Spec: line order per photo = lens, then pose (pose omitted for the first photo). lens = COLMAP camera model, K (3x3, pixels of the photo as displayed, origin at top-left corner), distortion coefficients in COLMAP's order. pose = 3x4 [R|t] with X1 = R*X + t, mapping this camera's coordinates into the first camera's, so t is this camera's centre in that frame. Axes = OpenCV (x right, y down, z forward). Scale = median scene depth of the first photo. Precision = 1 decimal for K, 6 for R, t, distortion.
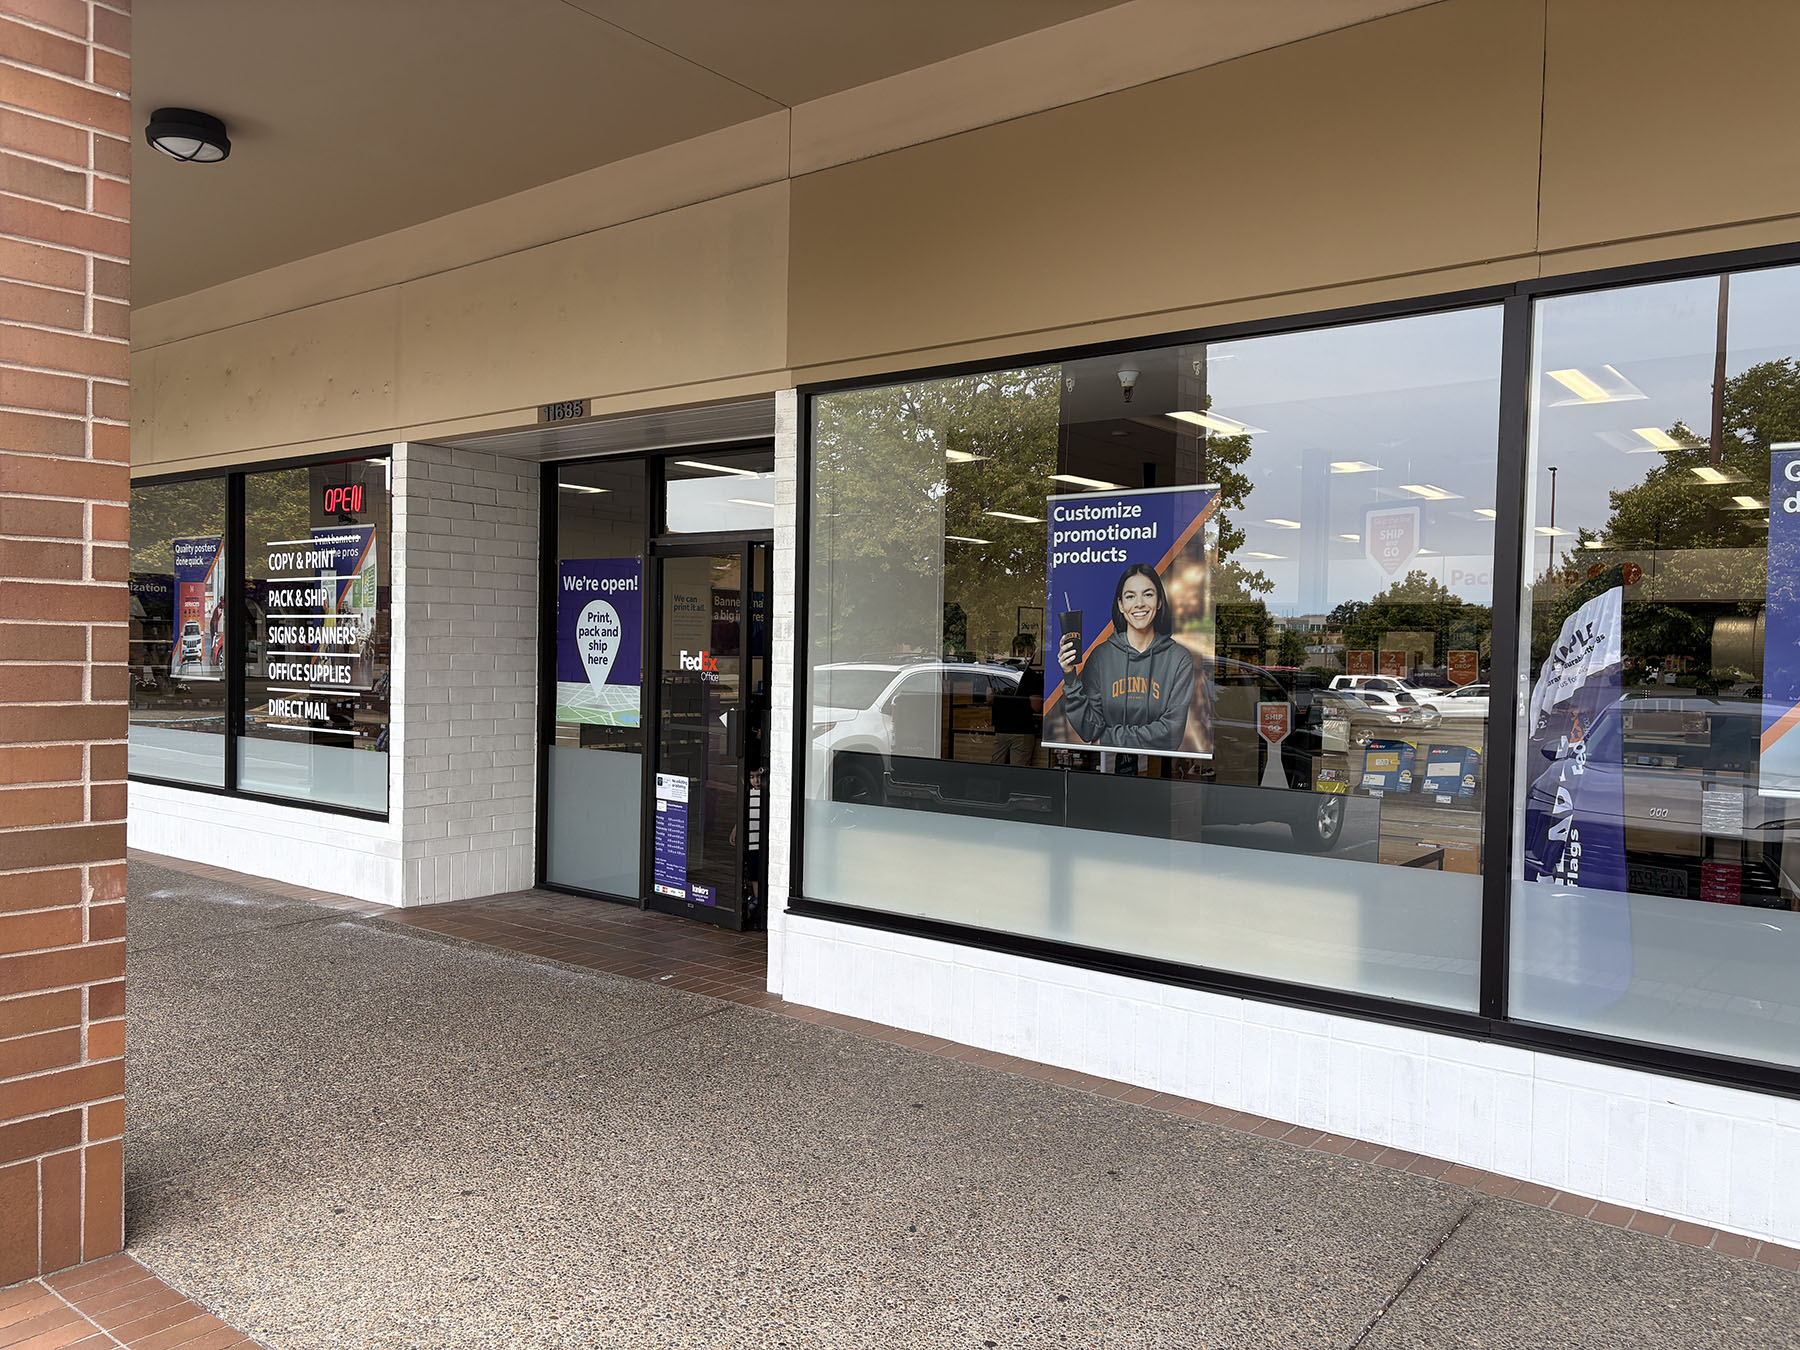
lens RADIAL K [[1355.6, 0, 900.0], [0, 1355.6, 675.0], [0, 0, 1]] dist [0.041039, -0.040874]
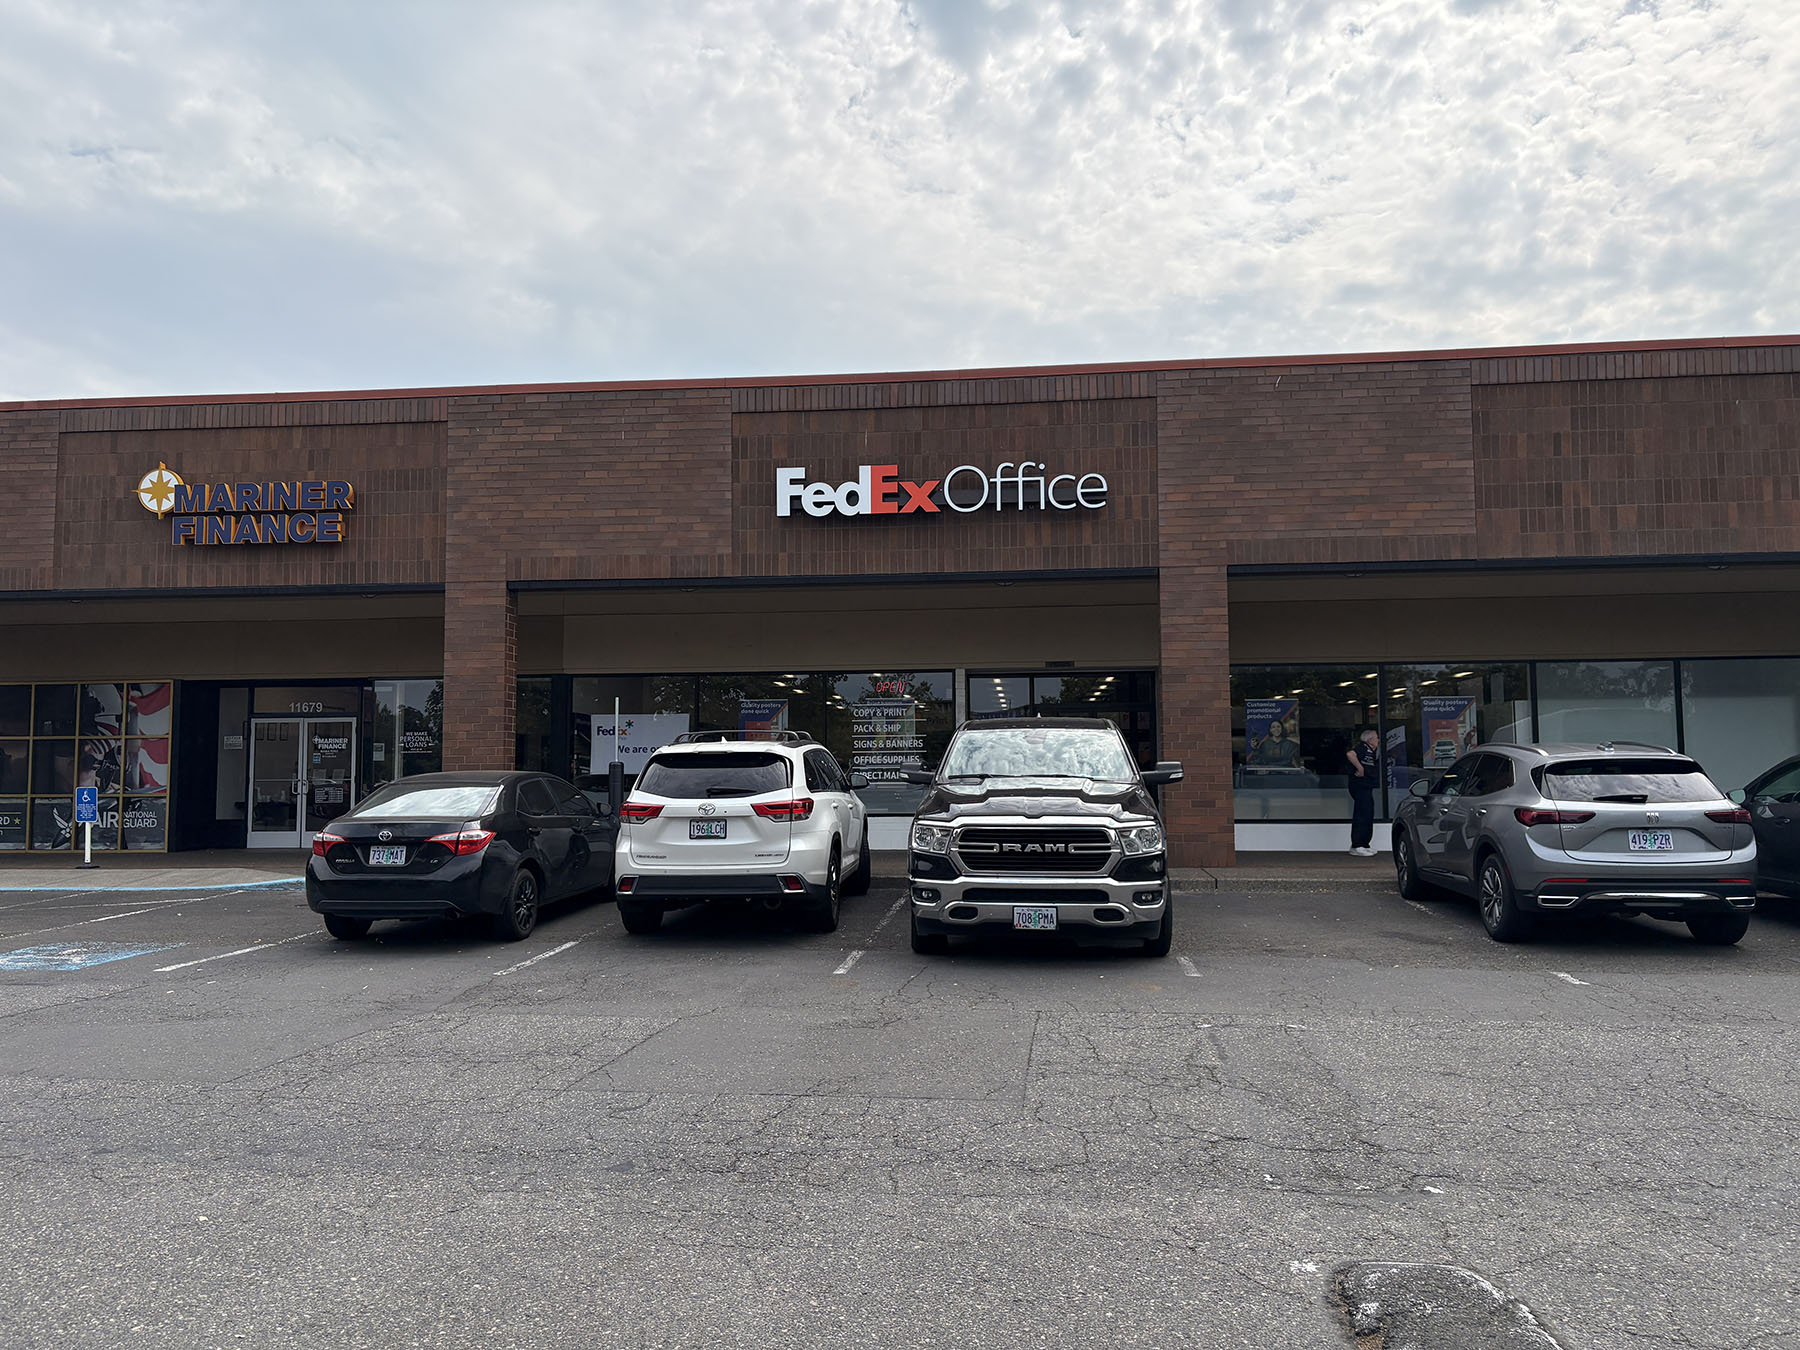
lens RADIAL K [[1355.6, 0, 900.0], [0, 1355.6, 675.0], [0, 0, 1]] dist [0.041039, -0.040874]
pose [[0.847439, 0.006202, 0.530857, -1.810632], [0.033251, 0.997349, -0.064732, 0.004763], [-0.529851, 0.072508, 0.844986, -1.103047]]
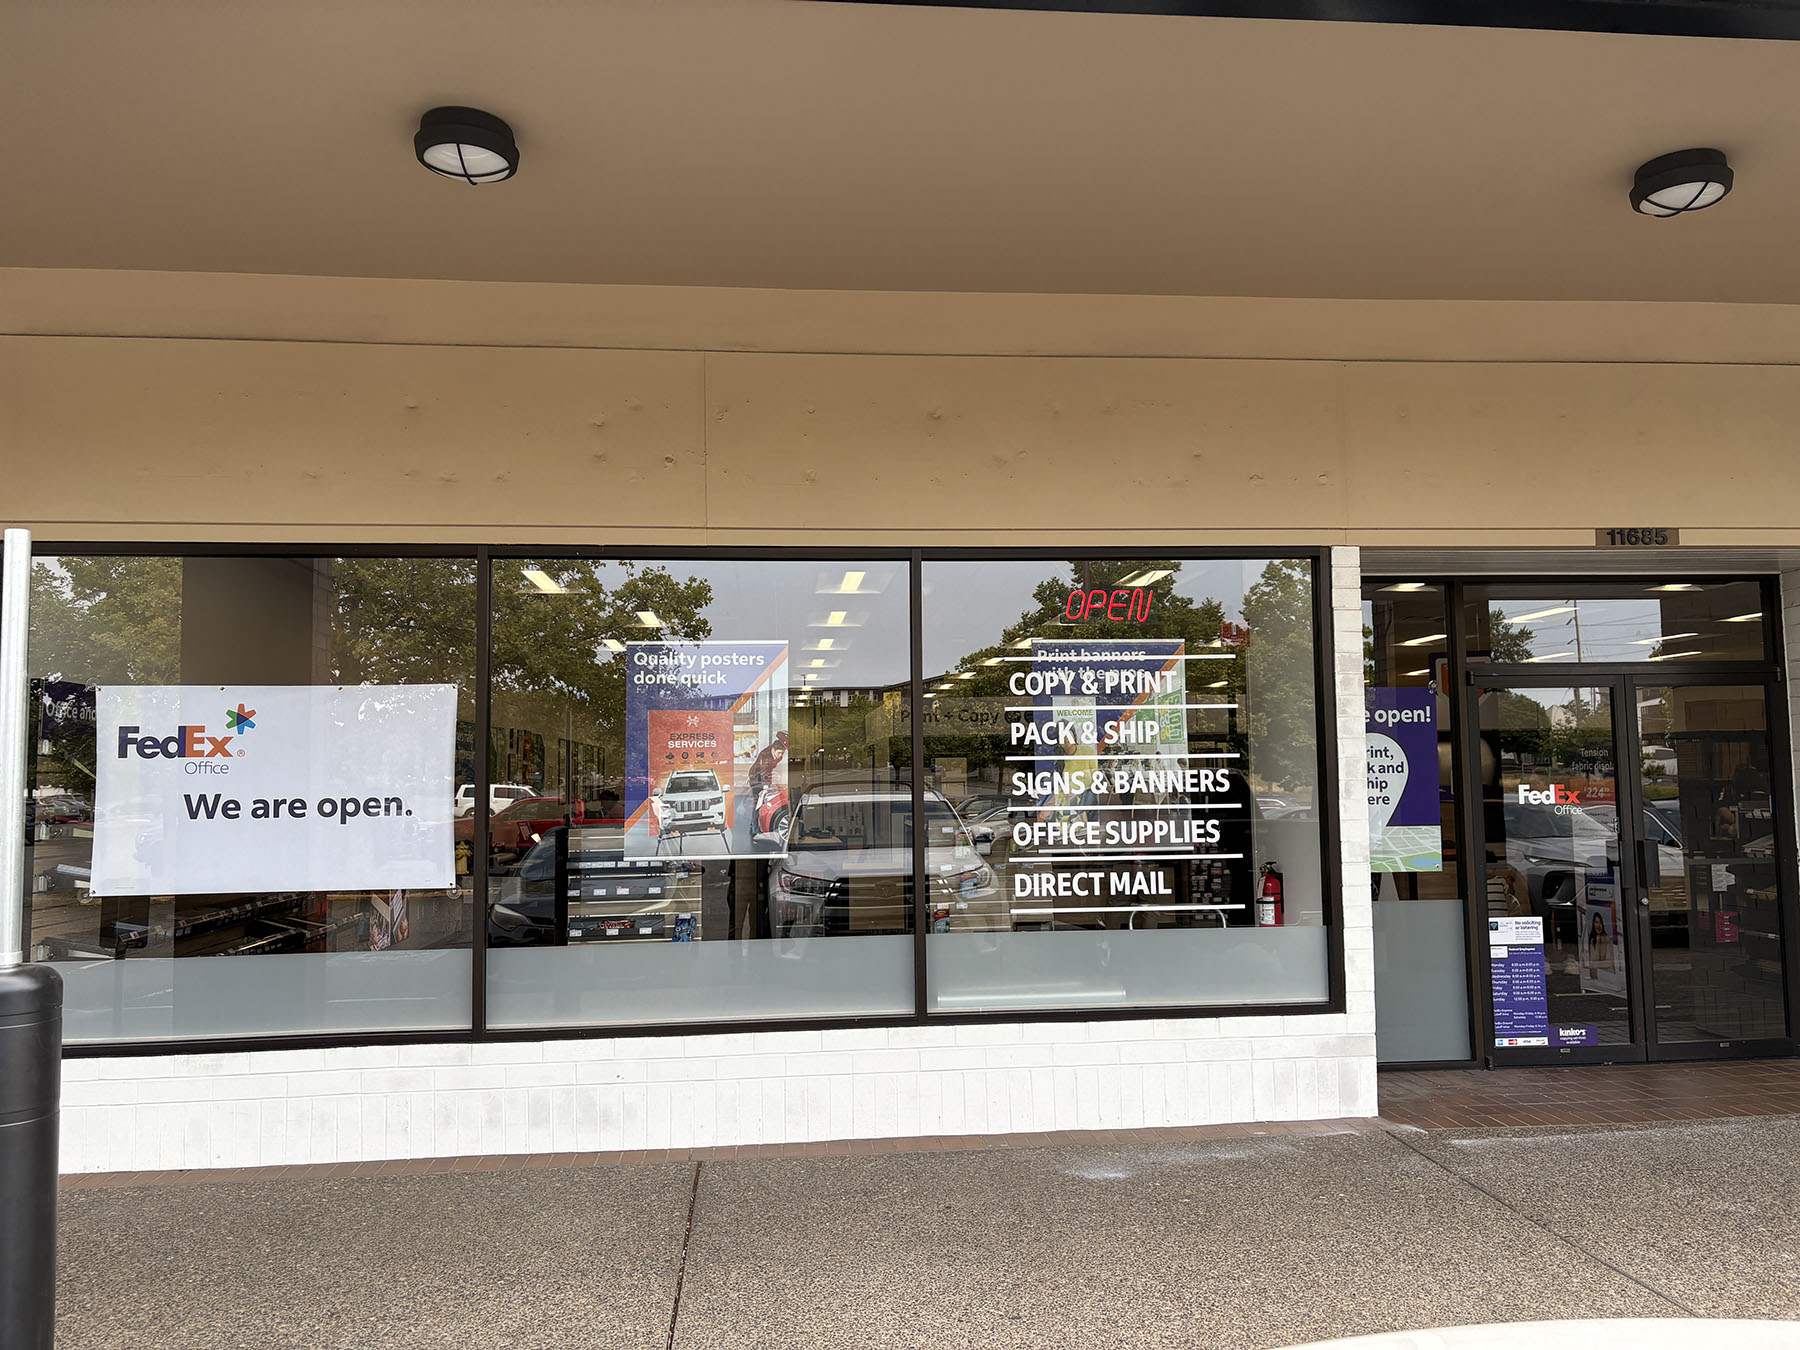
lens RADIAL K [[1355.6, 0, 900.0], [0, 1355.6, 675.0], [0, 0, 1]] dist [0.041039, -0.040874]
pose [[0.721139, 0.023921, 0.692378, -1.125123], [0.042121, 0.996041, -0.078283, -0.037549], [-0.691509, 0.085616, 0.717276, 0.590066]]
